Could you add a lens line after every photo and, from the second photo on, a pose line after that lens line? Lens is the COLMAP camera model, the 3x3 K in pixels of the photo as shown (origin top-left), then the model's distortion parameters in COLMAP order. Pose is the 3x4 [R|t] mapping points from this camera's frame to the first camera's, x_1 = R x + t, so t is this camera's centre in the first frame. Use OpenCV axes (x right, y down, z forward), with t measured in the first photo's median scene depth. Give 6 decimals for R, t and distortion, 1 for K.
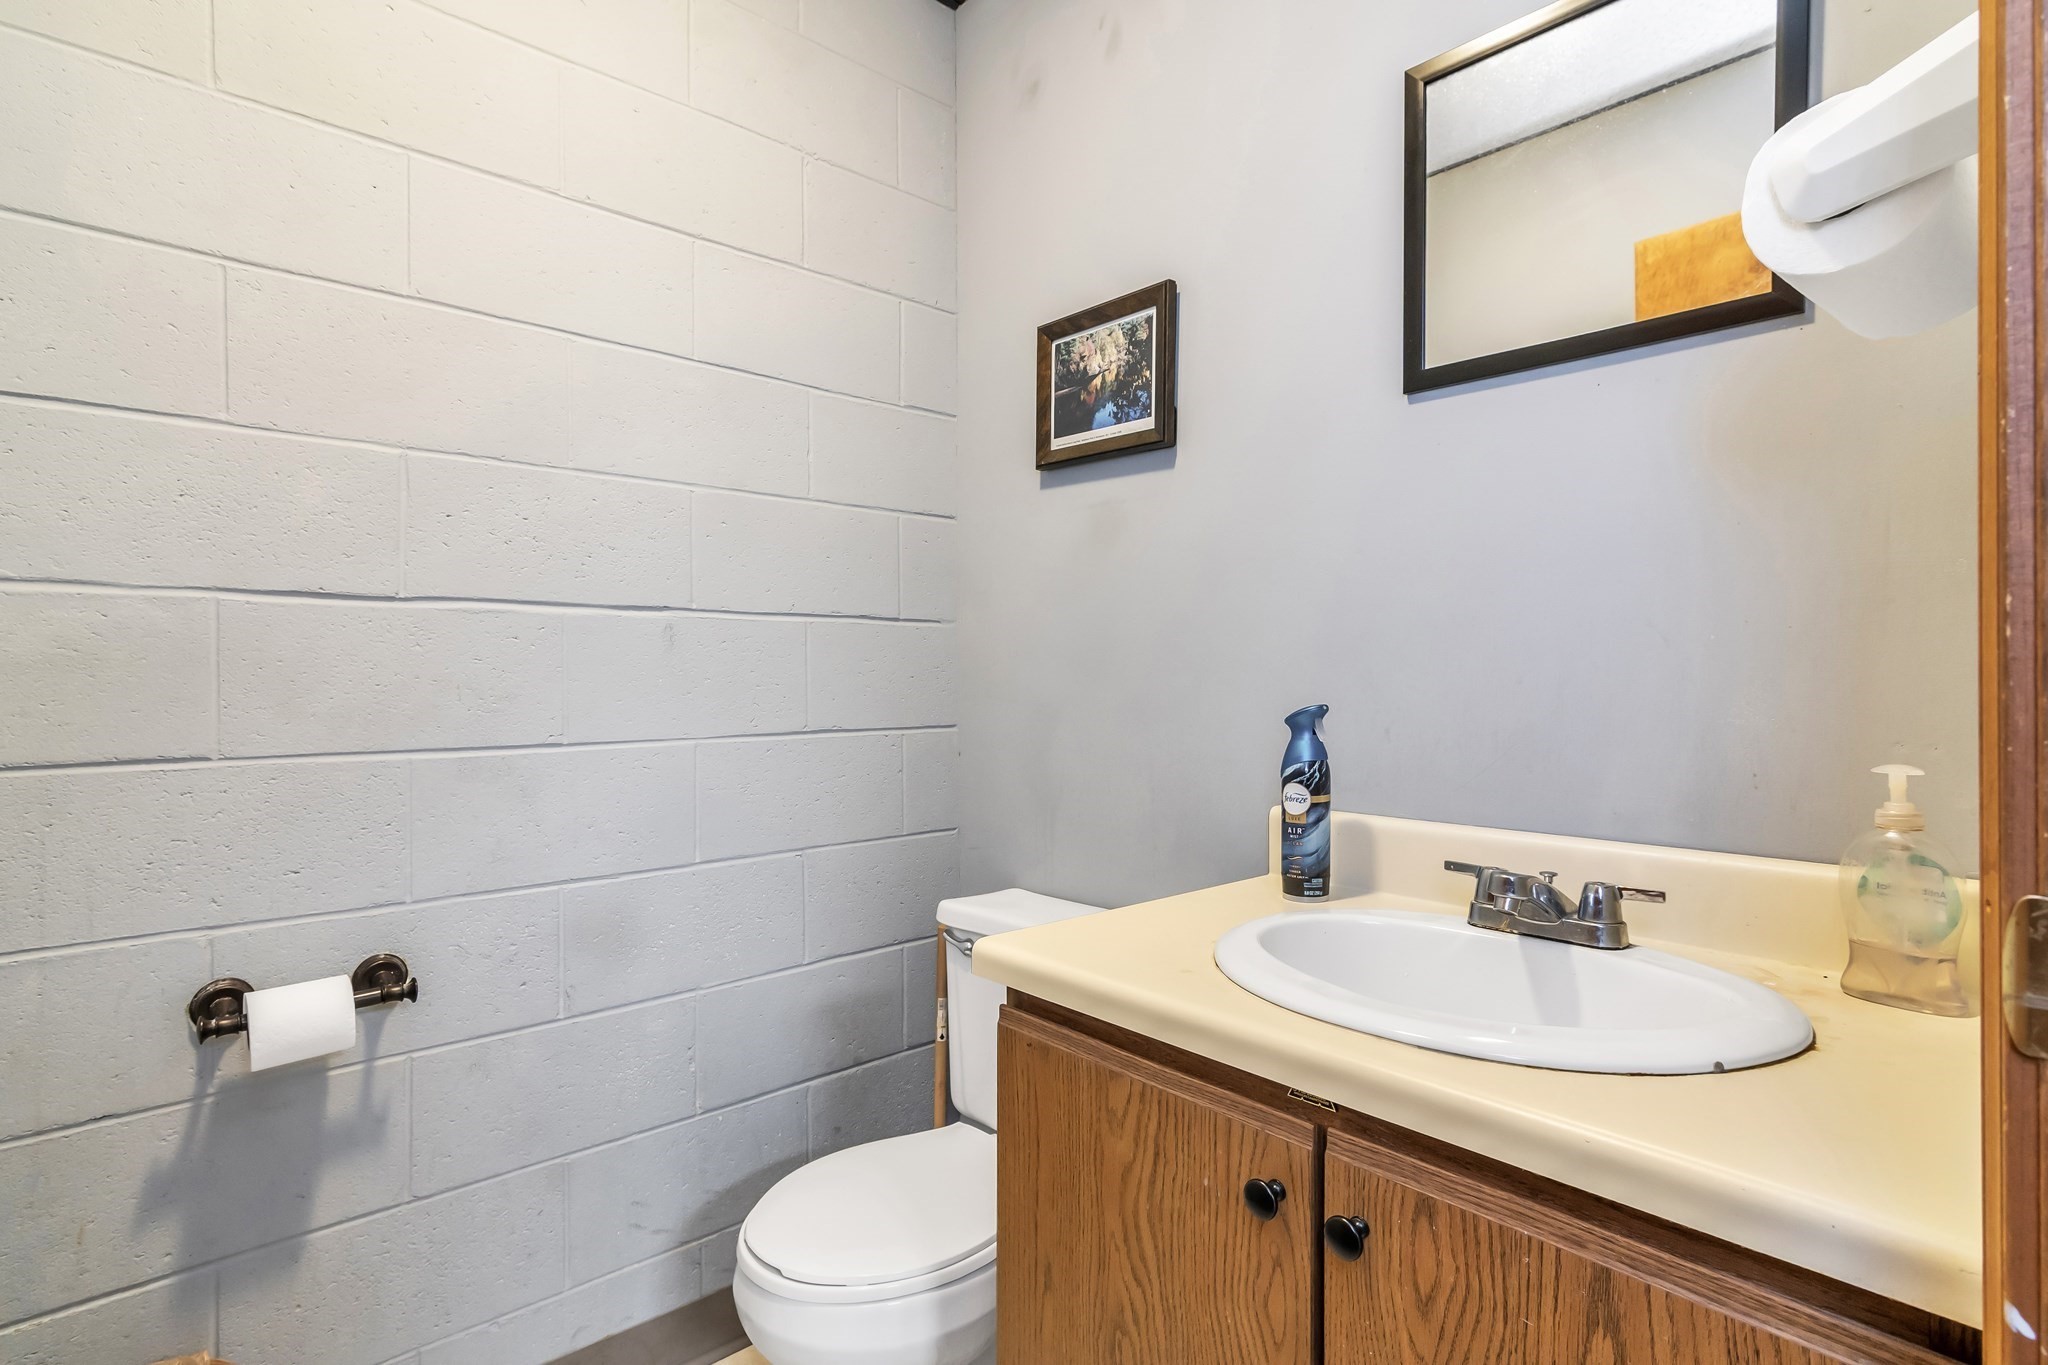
lens RADIAL K [[1014.3, 0, 1026.1], [0, 1014.3, 676.9], [0, 0, 1]] dist [0.001815, 0.000861]
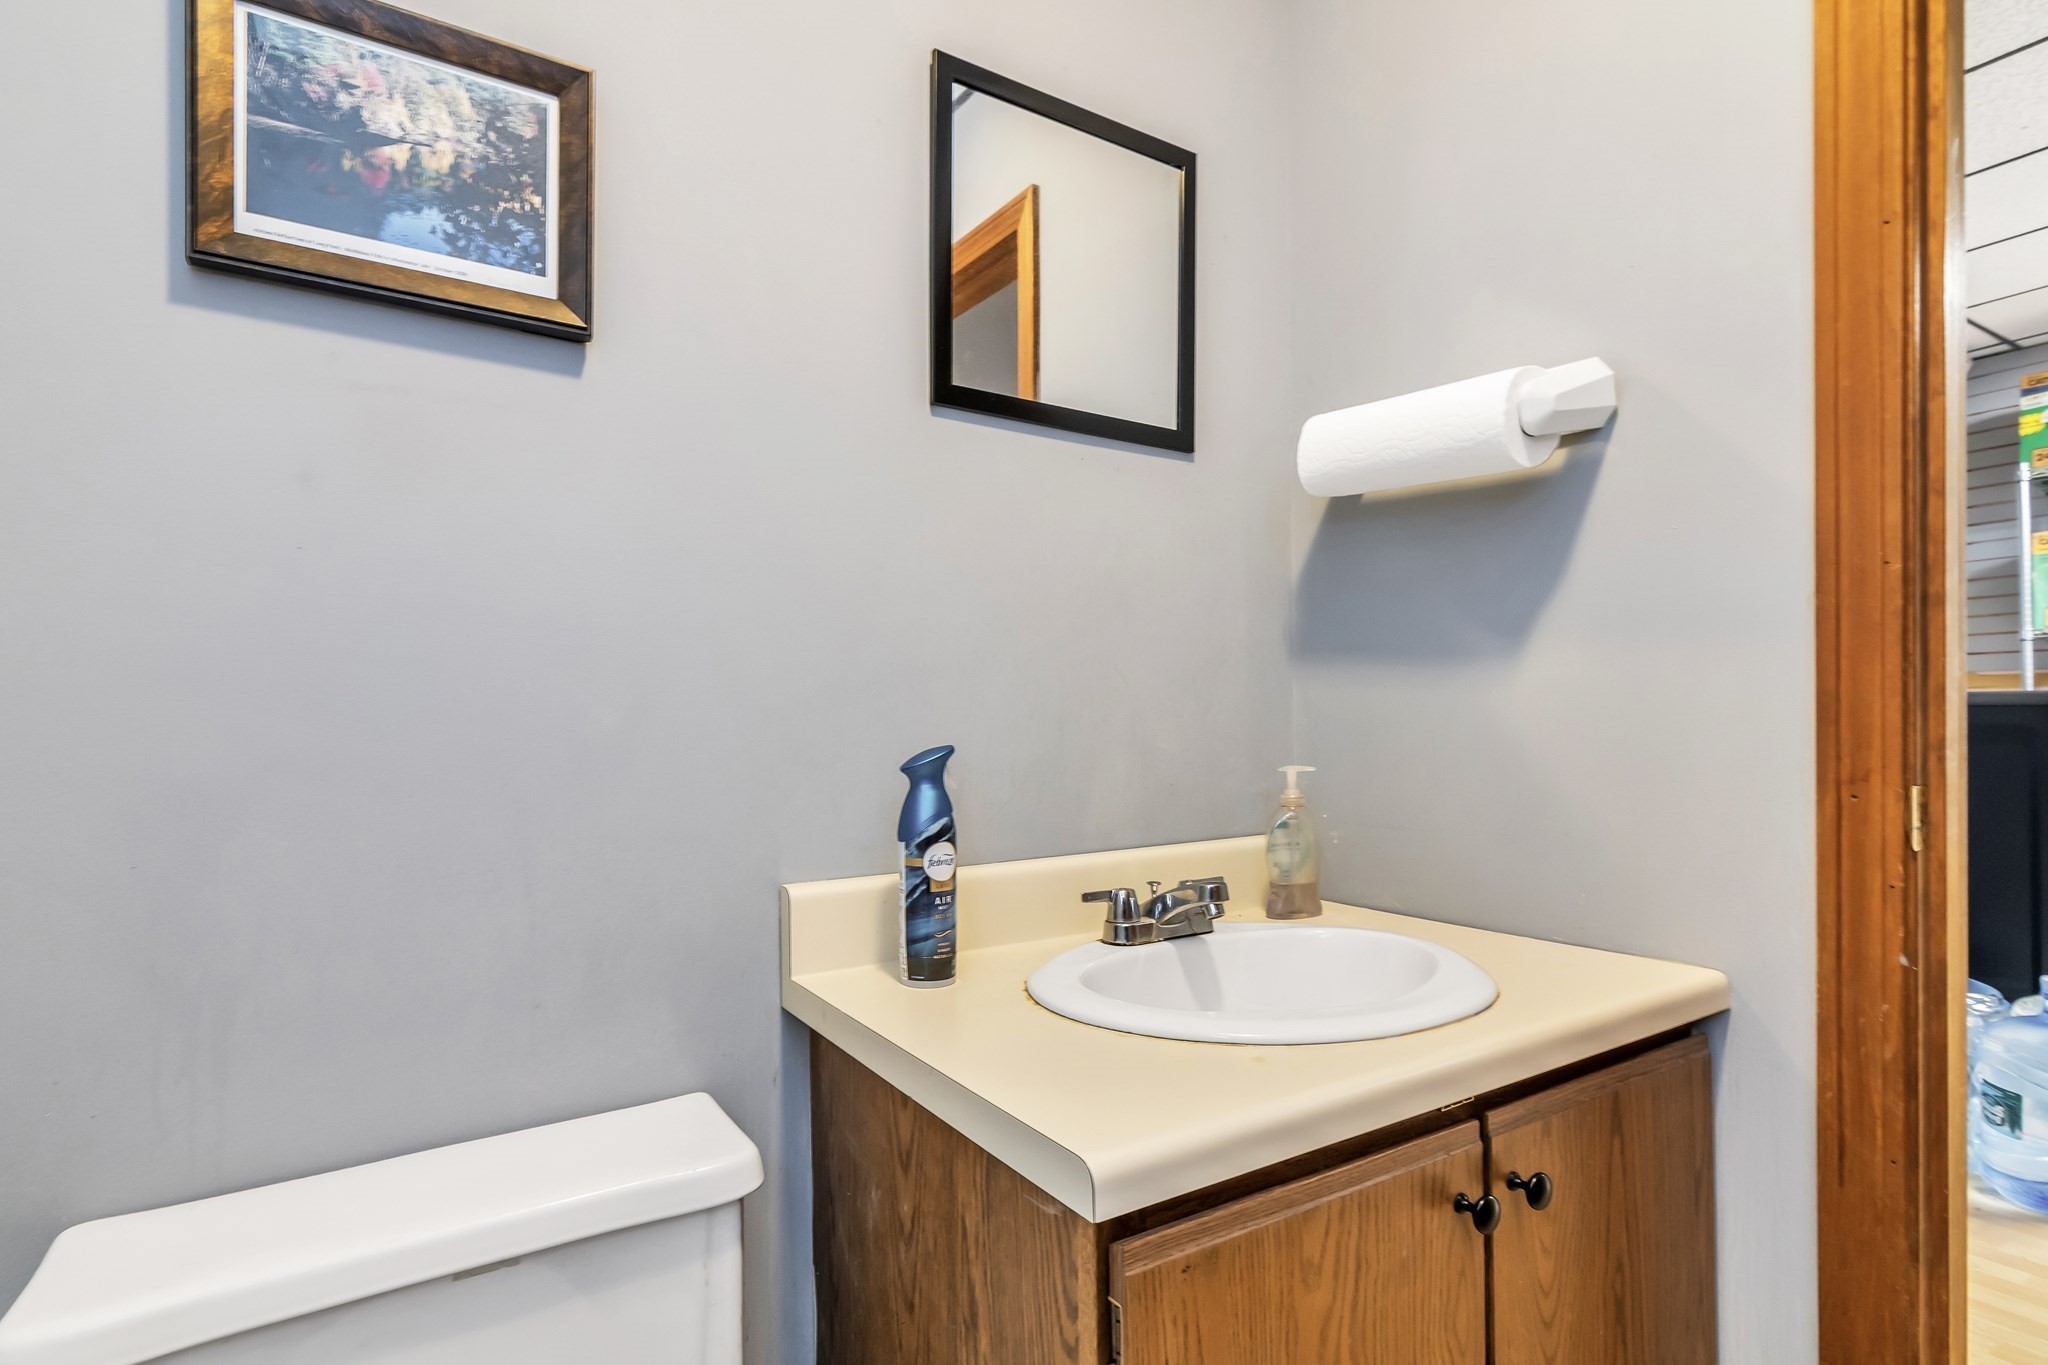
lens RADIAL K [[1007.1, 0, 1025.8], [0, 1007.1, 724.1], [0, 0, 1]] dist [-0.000525, -0.000459]
pose [[0.163082, -0.007425, 0.986585, -0.530718], [0.011673, 0.999916, 0.005596, 0.005720], [-0.986544, 0.010604, 0.163155, 0.809472]]
